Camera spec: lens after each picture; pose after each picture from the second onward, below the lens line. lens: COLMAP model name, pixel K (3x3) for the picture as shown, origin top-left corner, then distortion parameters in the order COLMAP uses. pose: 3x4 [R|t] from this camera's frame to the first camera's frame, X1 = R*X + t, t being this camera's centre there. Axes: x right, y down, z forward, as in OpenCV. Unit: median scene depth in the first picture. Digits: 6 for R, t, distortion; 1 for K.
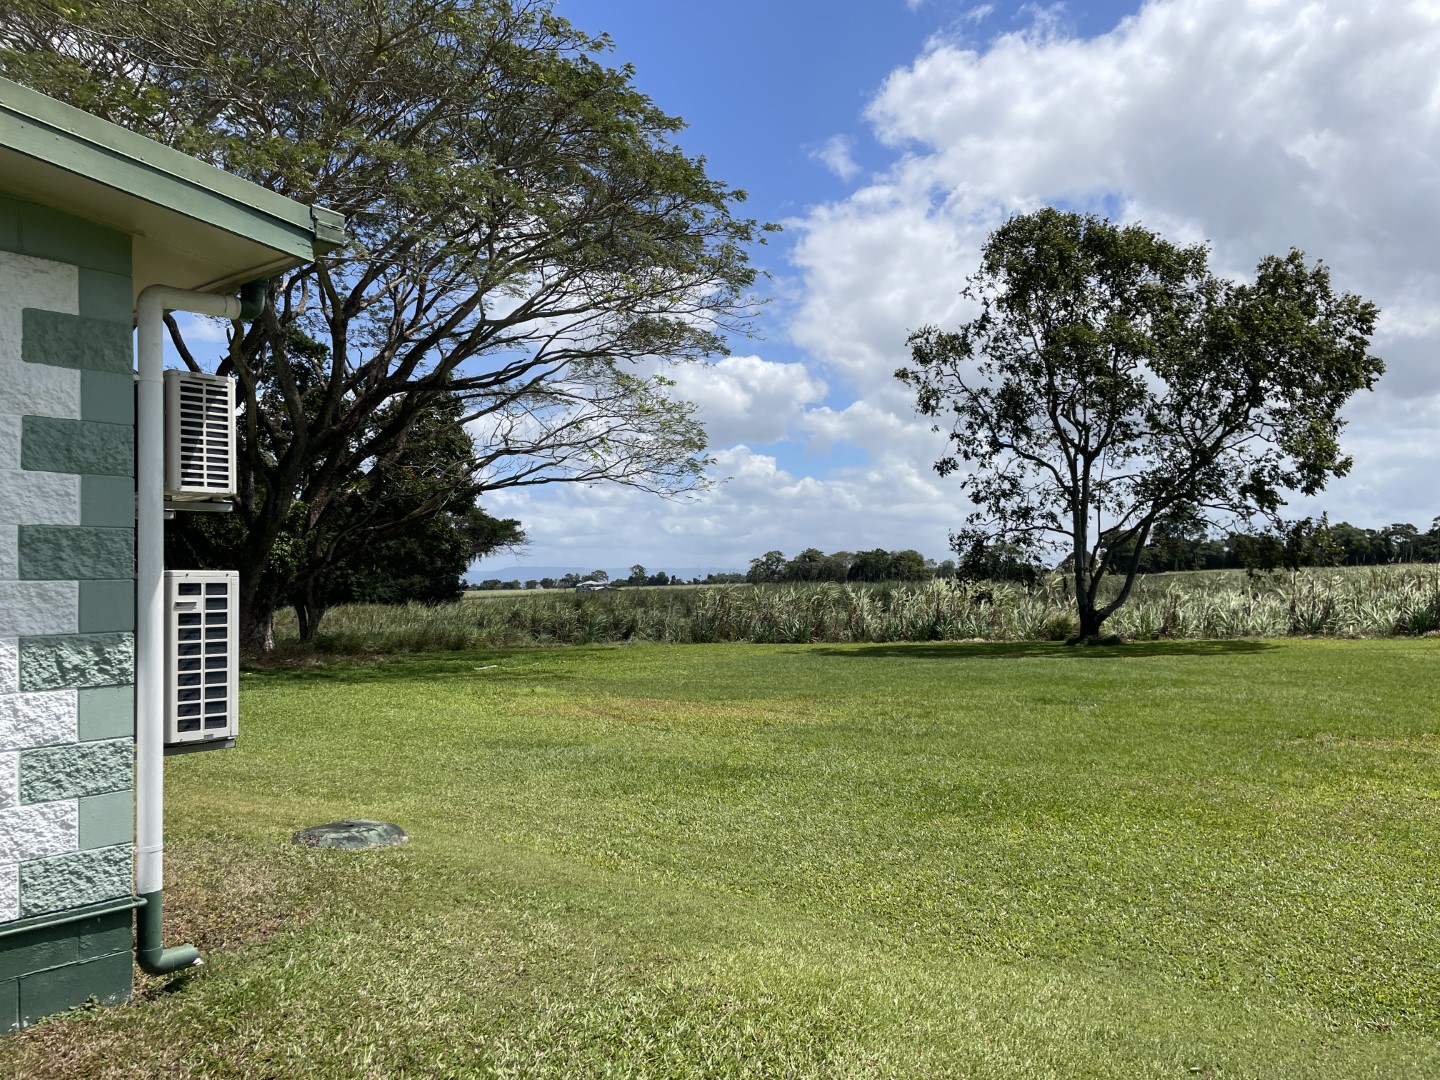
lens RADIAL K [[1092.1, 0, 727.6], [0, 1092.1, 540.9], [0, 0, 1]] dist [0.036508, -0.042934]
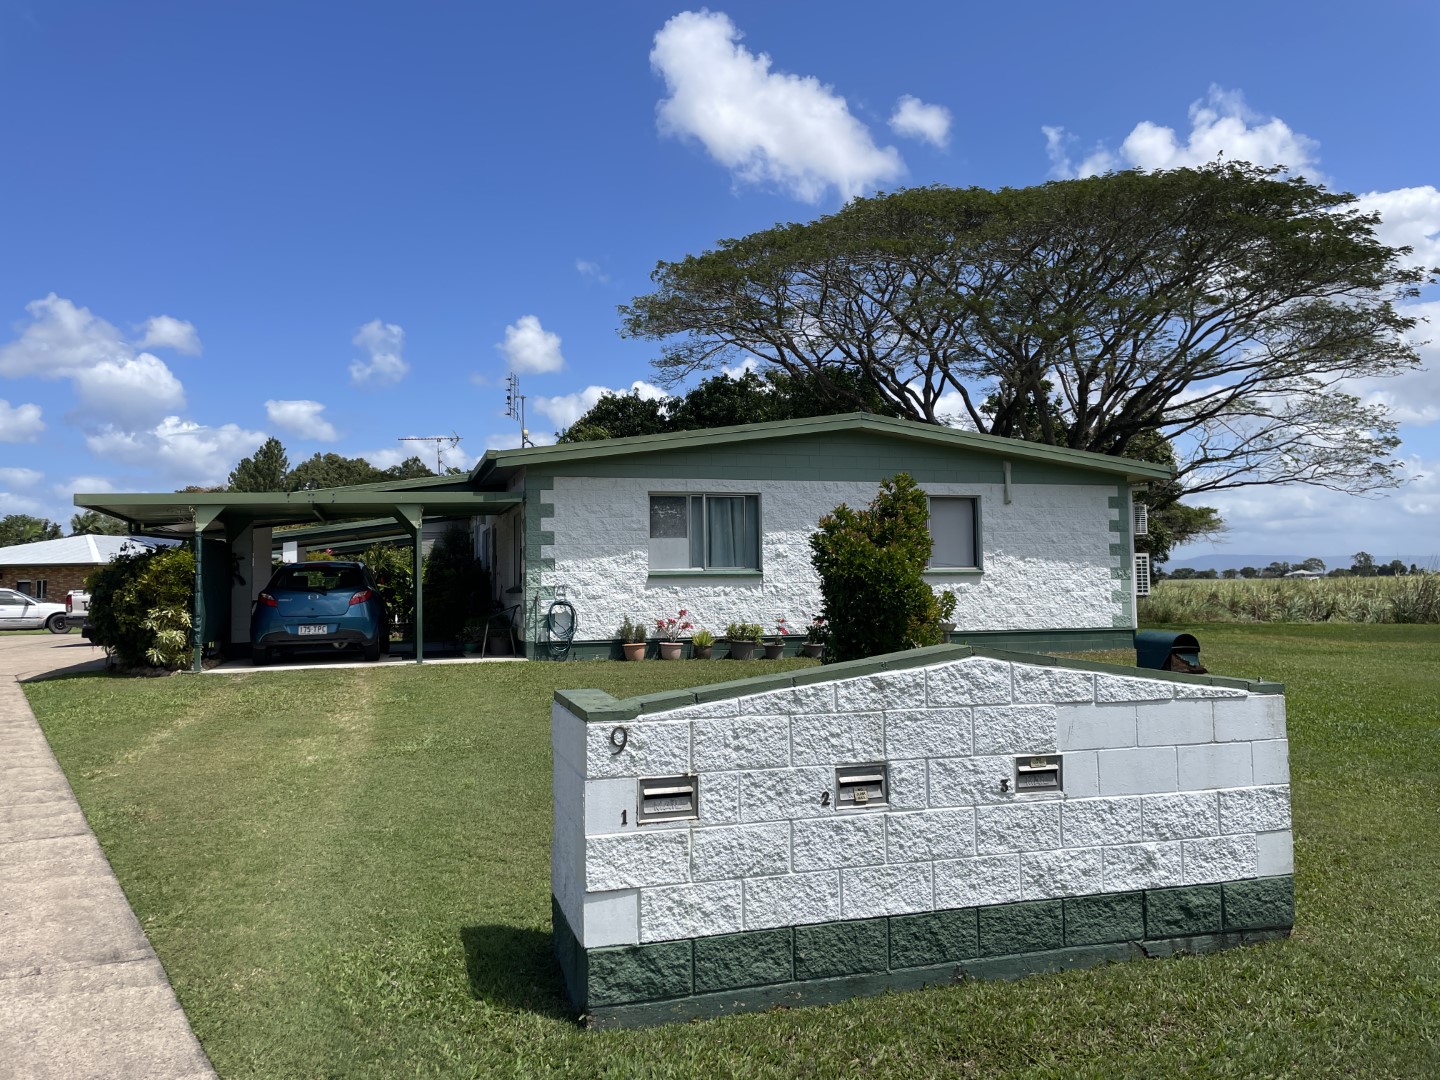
lens RADIAL K [[1092.1, 0, 720.4], [0, 1092.1, 510.7], [0, 0, 1]] dist [0.036508, -0.042934]
pose [[0.818854, -0.026505, -0.573389, 0.064016], [0.016969, 0.999615, -0.021974, -0.007481], [0.573751, 0.008264, 0.818988, -0.355726]]
